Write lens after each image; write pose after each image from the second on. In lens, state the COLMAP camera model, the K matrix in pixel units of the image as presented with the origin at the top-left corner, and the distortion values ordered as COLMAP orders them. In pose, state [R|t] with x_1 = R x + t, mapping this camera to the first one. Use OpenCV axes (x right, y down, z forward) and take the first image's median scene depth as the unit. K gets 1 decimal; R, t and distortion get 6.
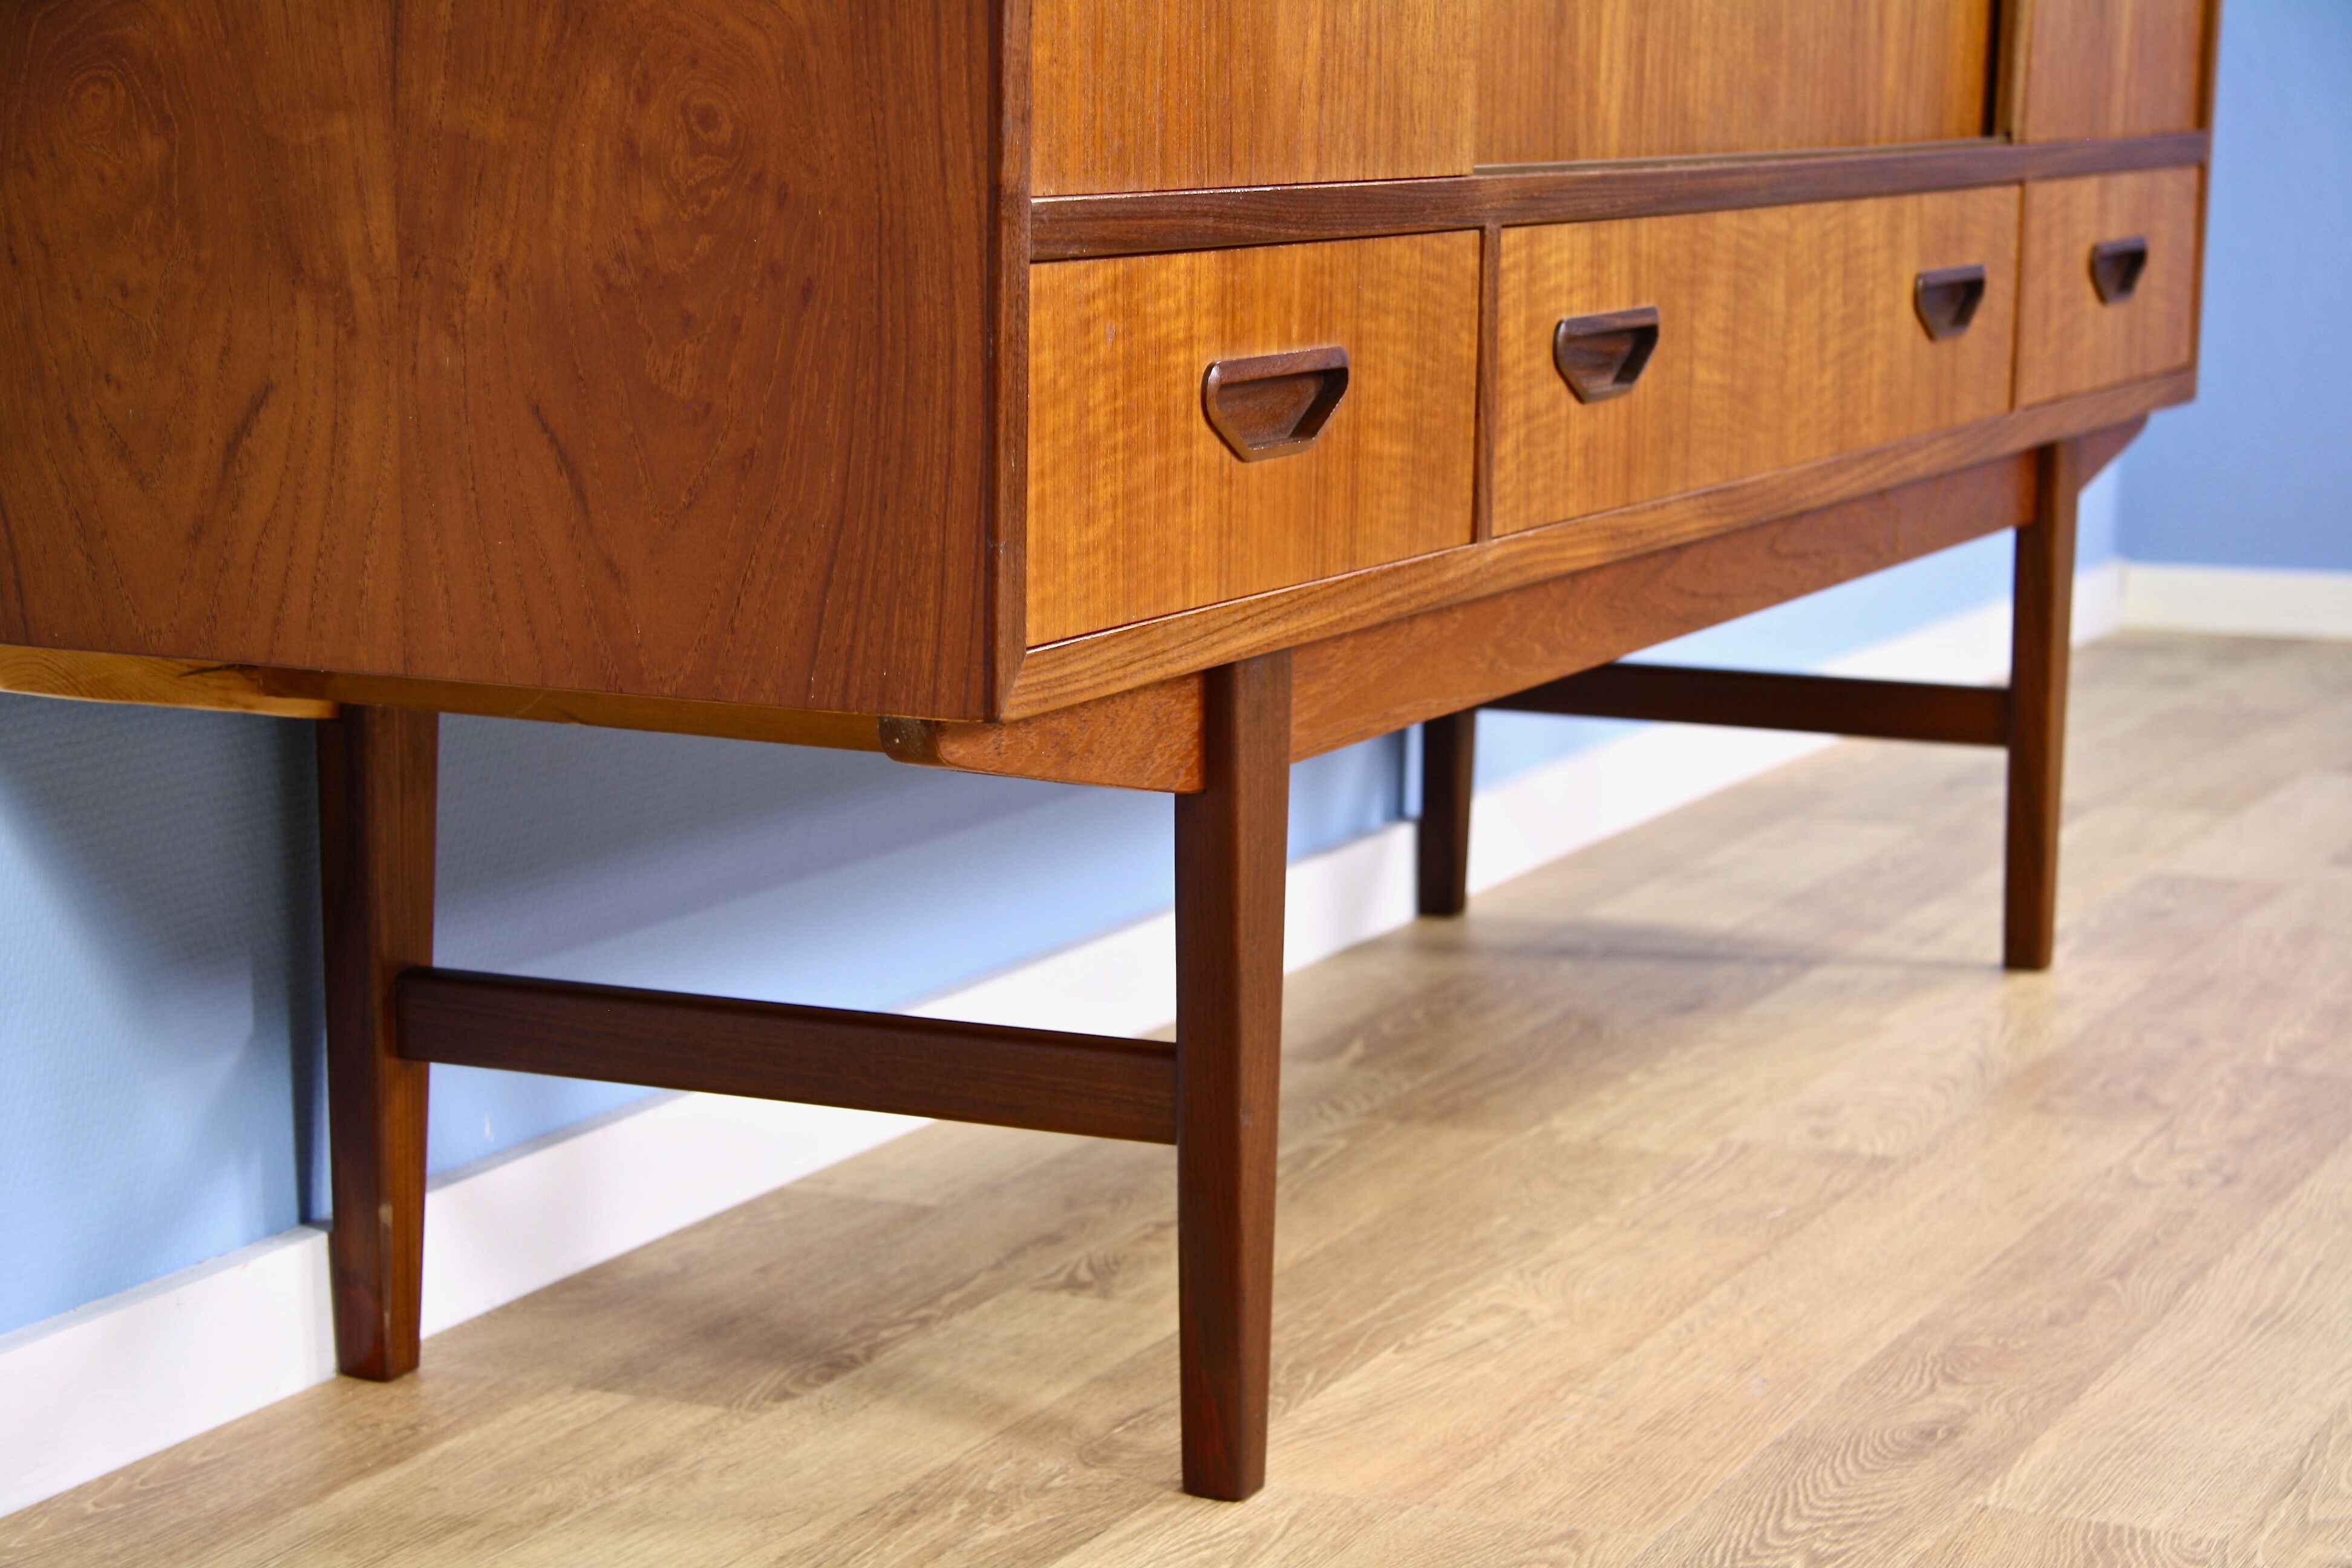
lens RADIAL K [[4962.5, 0, 1145.6], [0, 4962.5, 878.0], [0, 0, 1]] dist [0.231362, 0.000000]
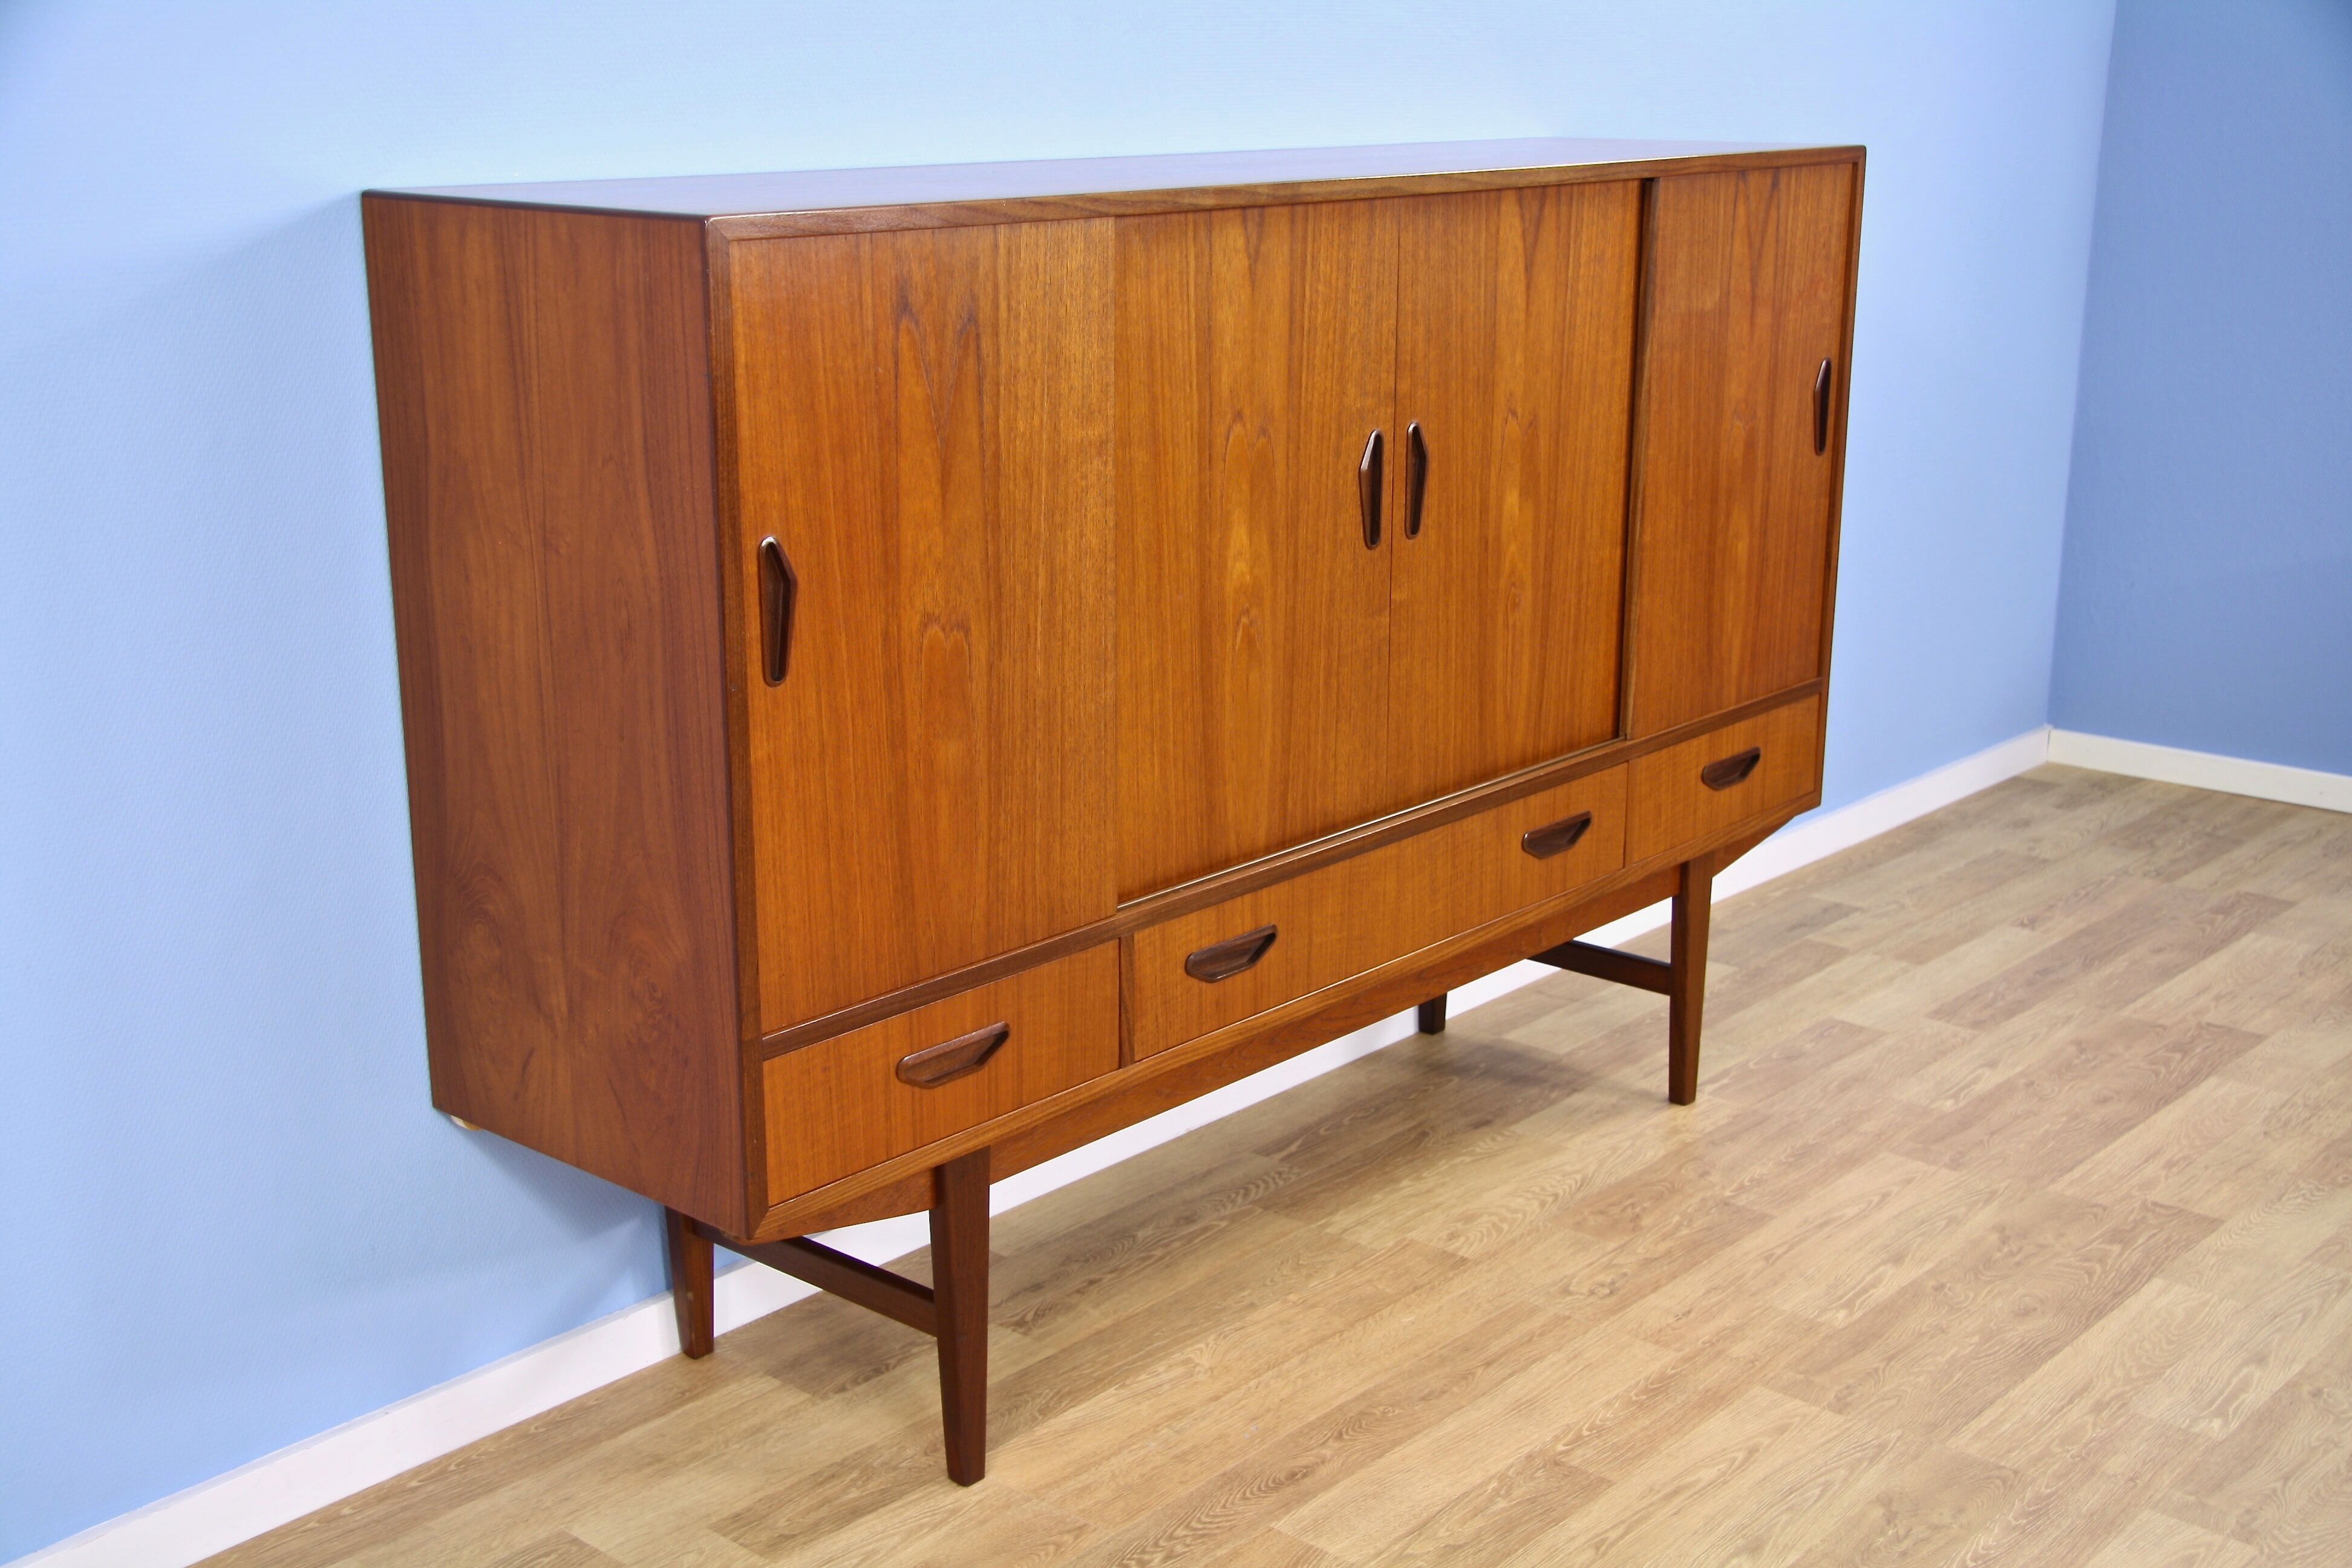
lens RADIAL K [[2826.2, 0, 1173.4], [0, 2826.2, 843.3], [0, 0, 1]] dist [0.010930, 0.000000]
pose [[0.955986, 0.068124, -0.285393, 0.421816], [-0.034833, 0.992145, 0.120146, -0.304649], [0.291336, -0.104917, 0.950850, -0.193148]]
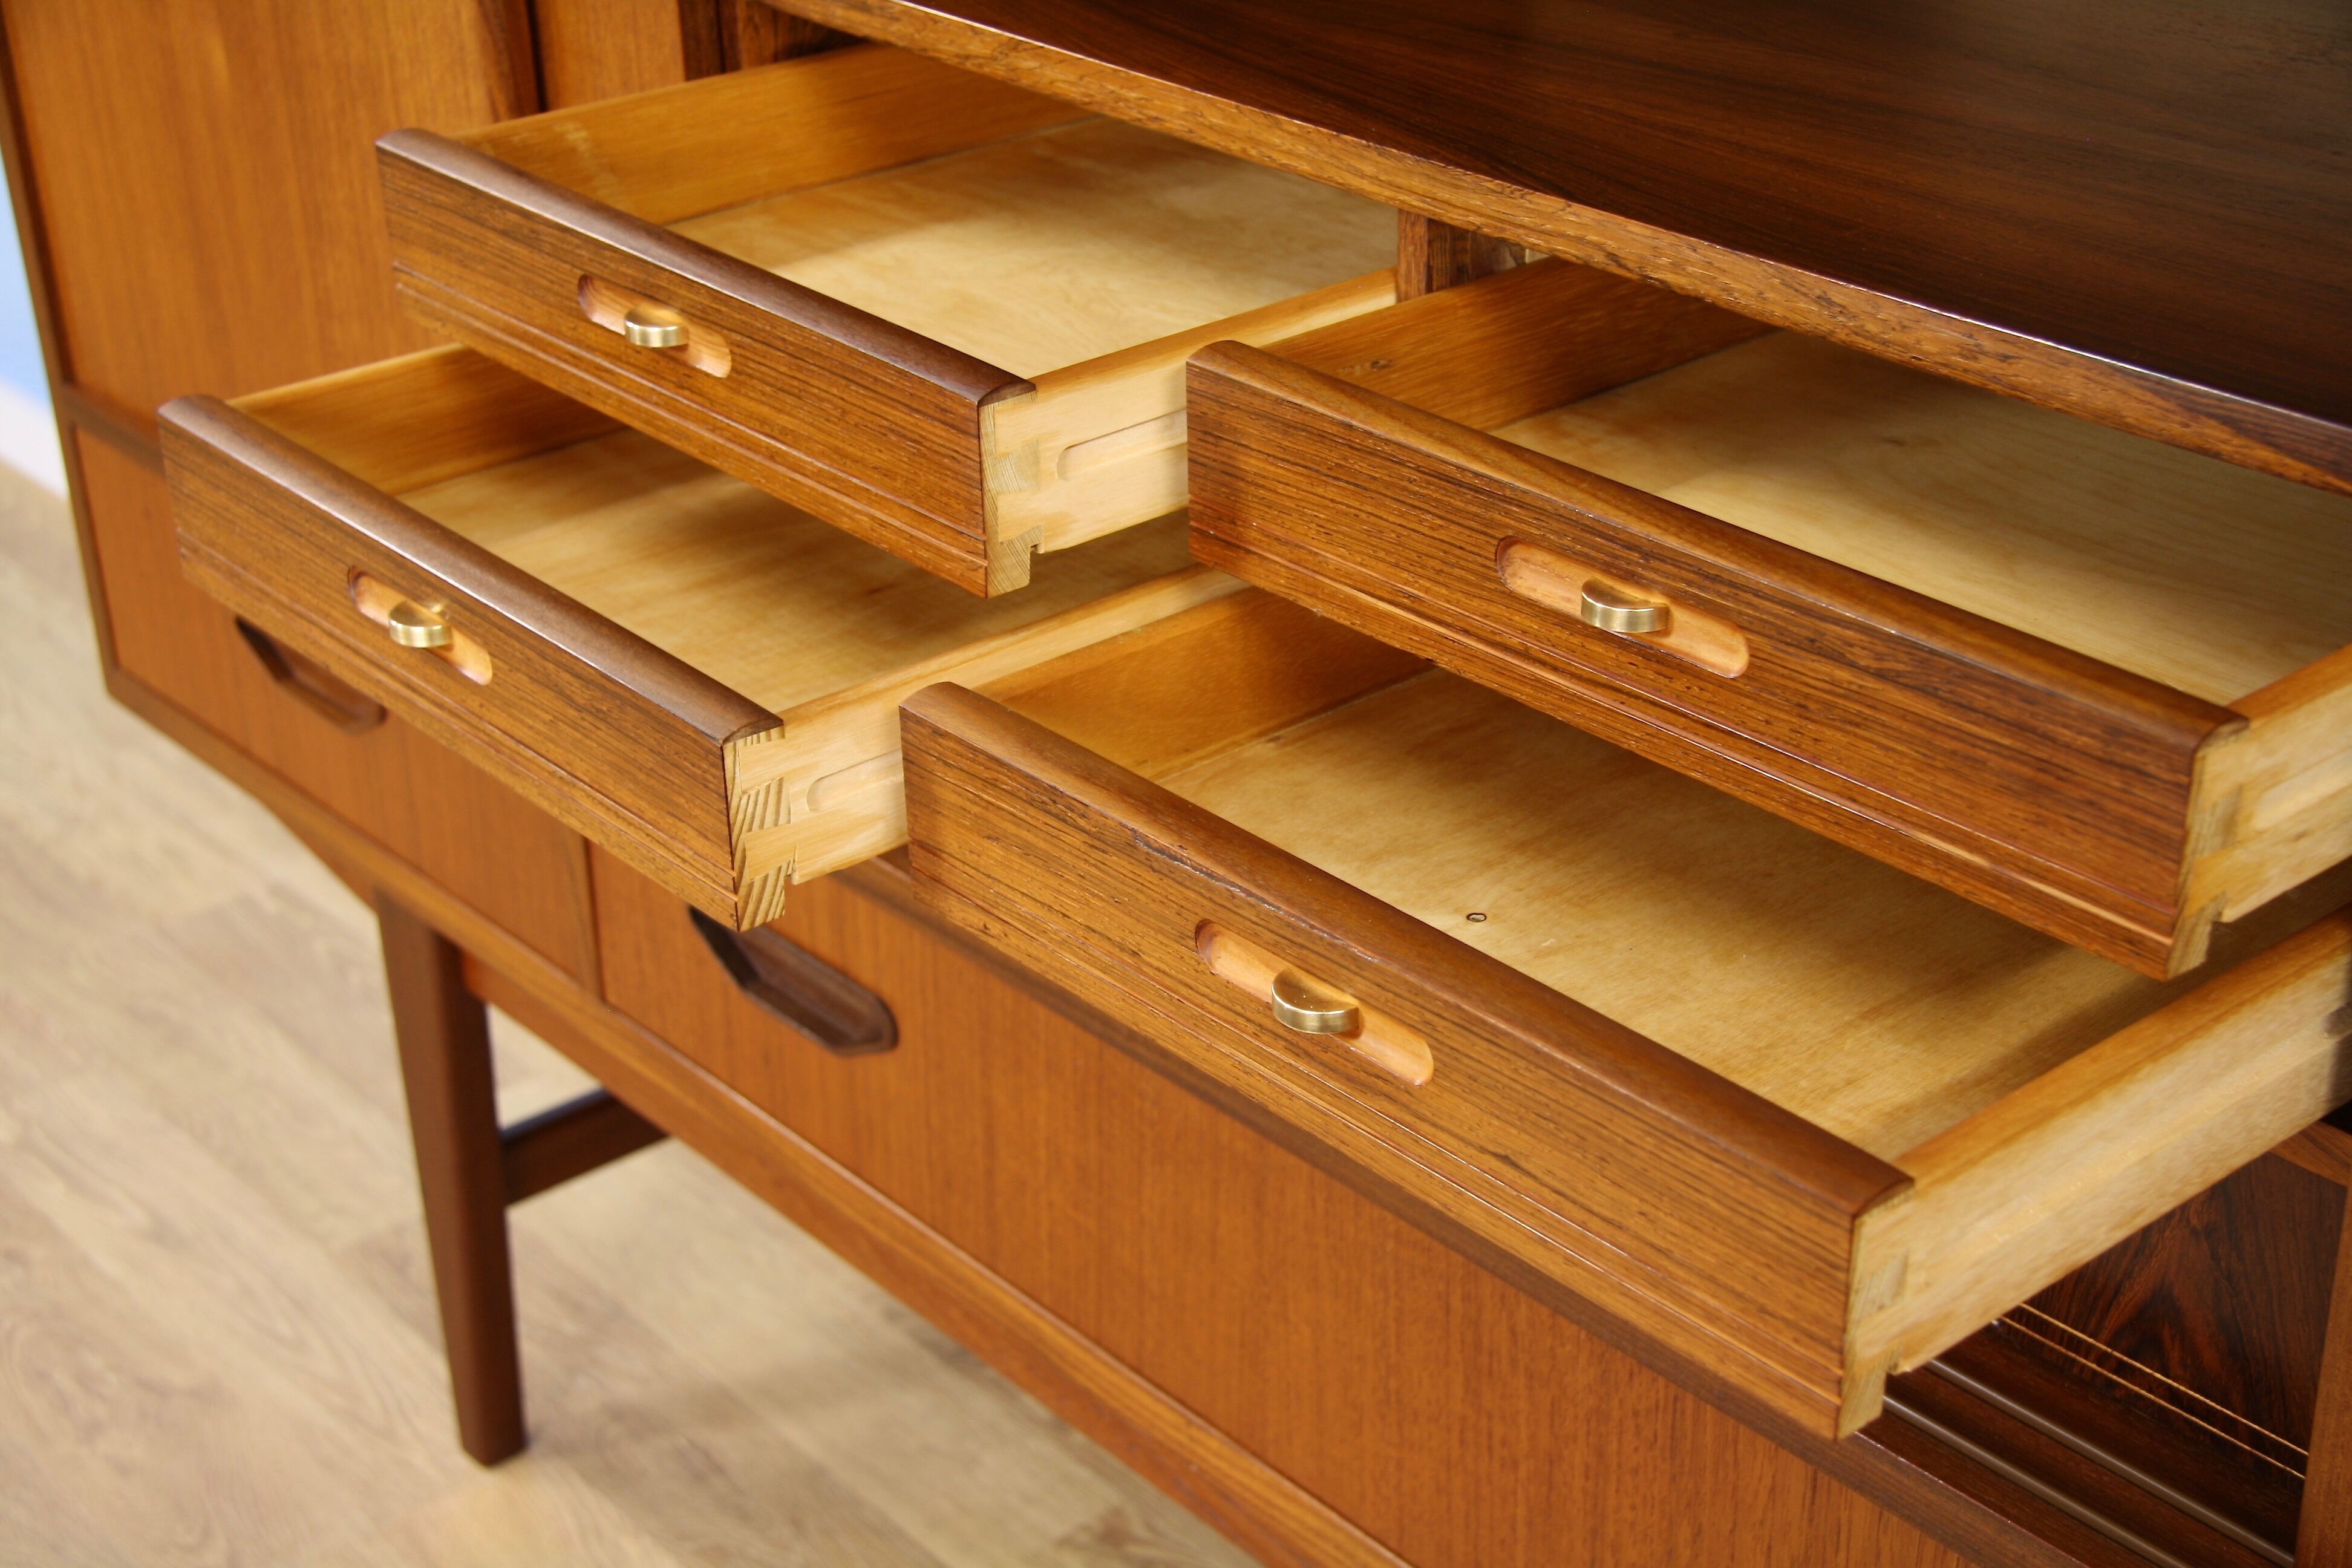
lens RADIAL K [[3488.5, 0, 1164.0], [0, 3488.5, 835.5], [0, 0, 1]] dist [0.106619, 0.000000]
pose [[-0.433102, 0.413814, -0.800738, 0.535890], [-0.129036, 0.850765, 0.509460, -0.441650], [0.892061, 0.323972, -0.315071, 1.238380]]
